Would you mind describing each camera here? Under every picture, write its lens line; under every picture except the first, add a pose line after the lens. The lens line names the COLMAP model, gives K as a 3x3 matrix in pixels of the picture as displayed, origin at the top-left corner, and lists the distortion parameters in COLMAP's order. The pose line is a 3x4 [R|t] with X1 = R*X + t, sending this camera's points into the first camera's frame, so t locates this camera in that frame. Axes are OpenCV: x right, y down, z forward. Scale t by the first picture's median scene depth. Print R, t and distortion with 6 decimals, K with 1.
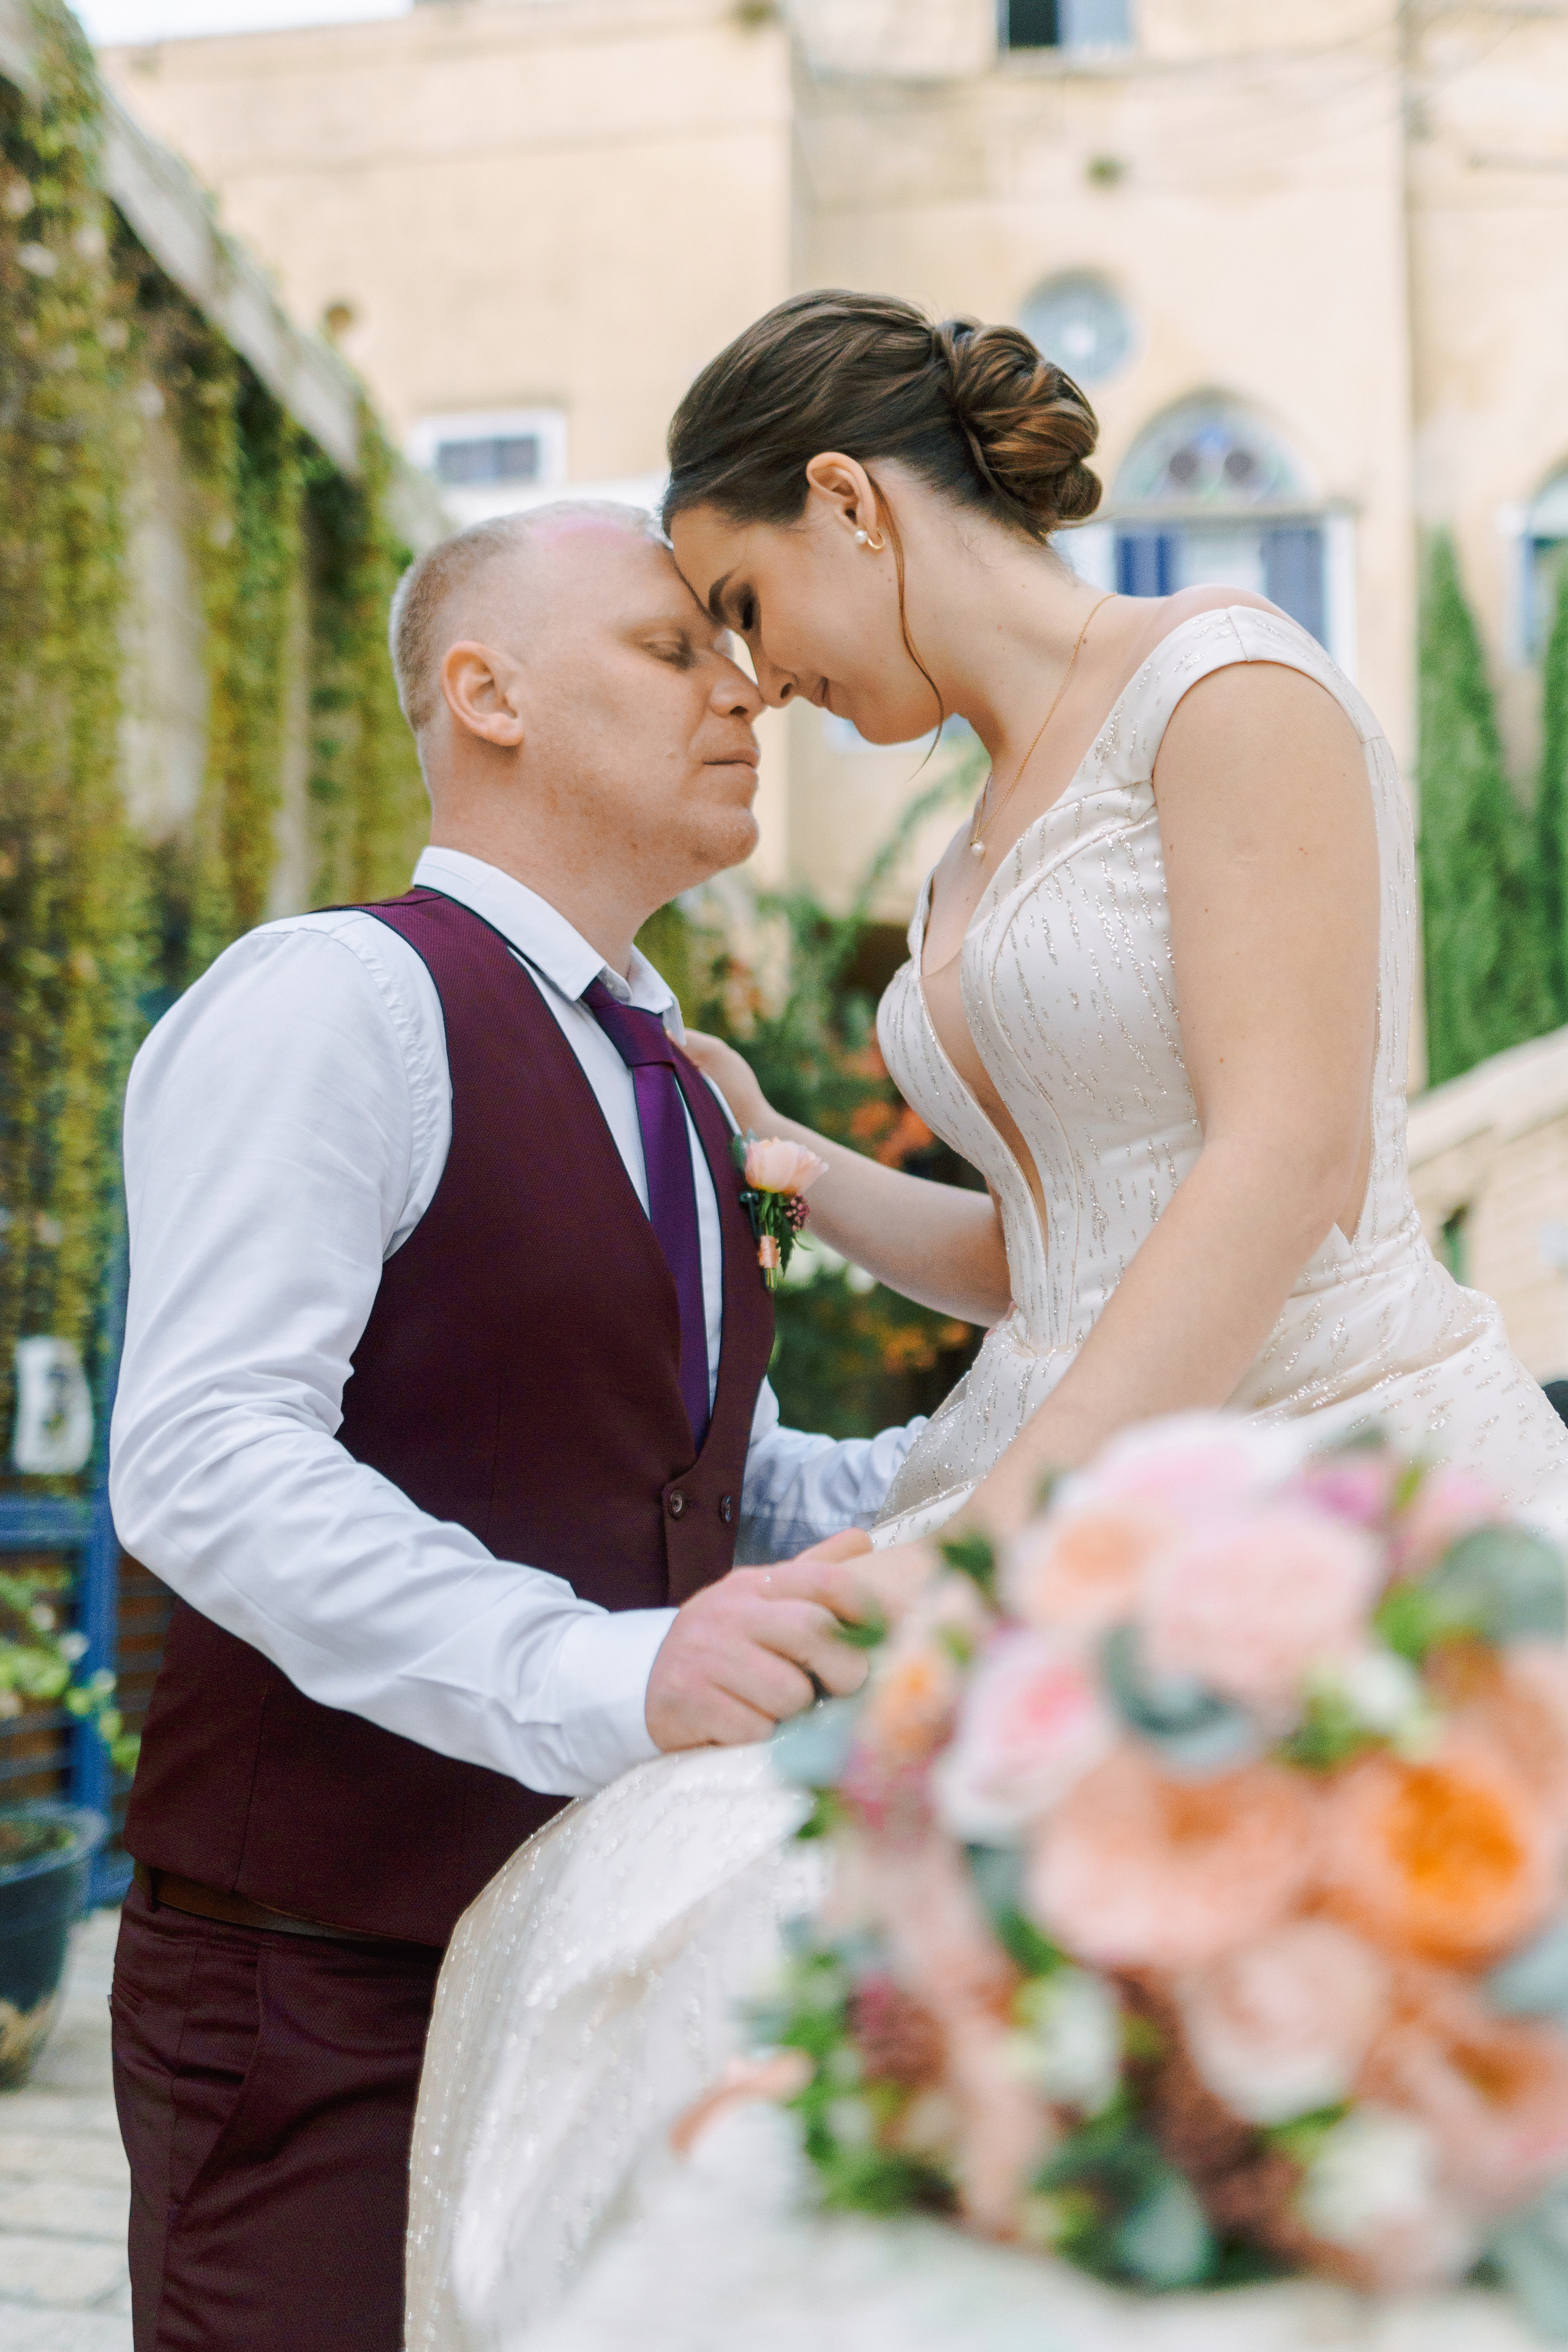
lens RADIAL K [[2545.0, 0, 784.0], [0, 2545.0, 1176.0], [0, 0, 1]] dist [-0.006545, -0.009024]
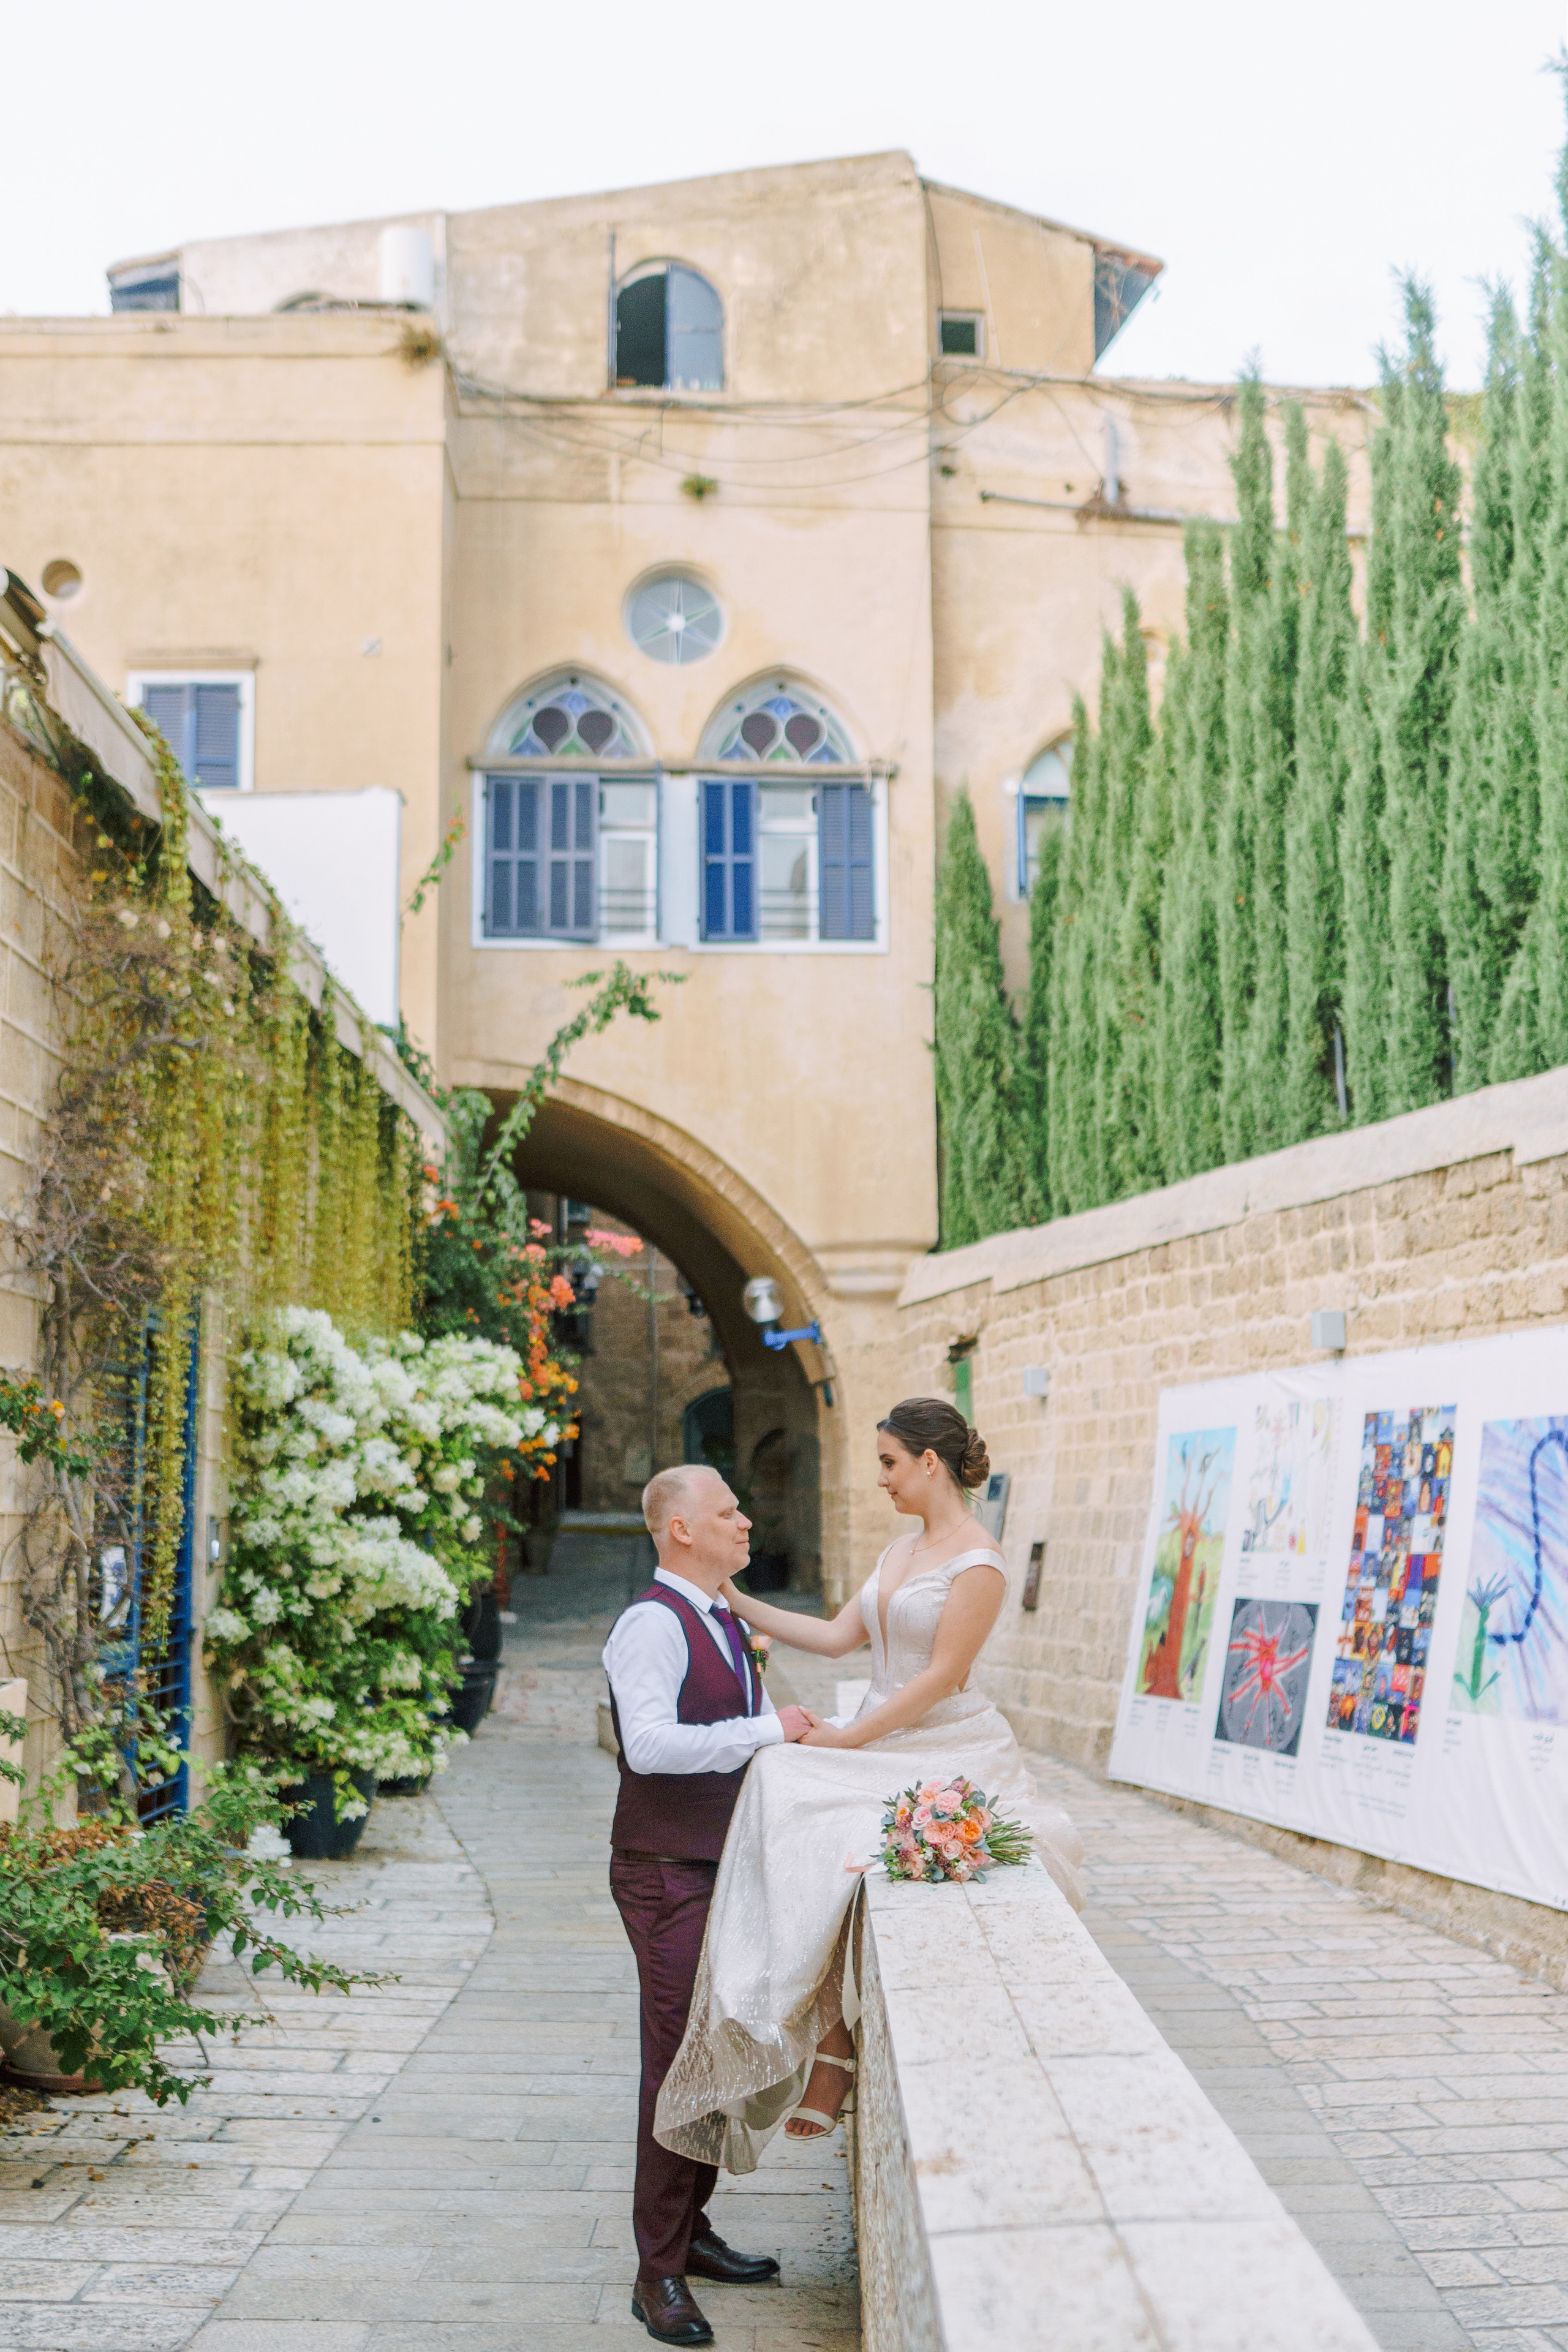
lens RADIAL K [[2545.0, 0, 784.0], [0, 2545.0, 1176.0], [0, 0, 1]] dist [-0.006545, -0.009024]
pose [[0.982132, 0.011340, 0.187852, -0.068107], [-0.011703, 0.999931, 0.000821, -0.066383], [-0.187829, -0.003005, 0.982197, -0.249712]]
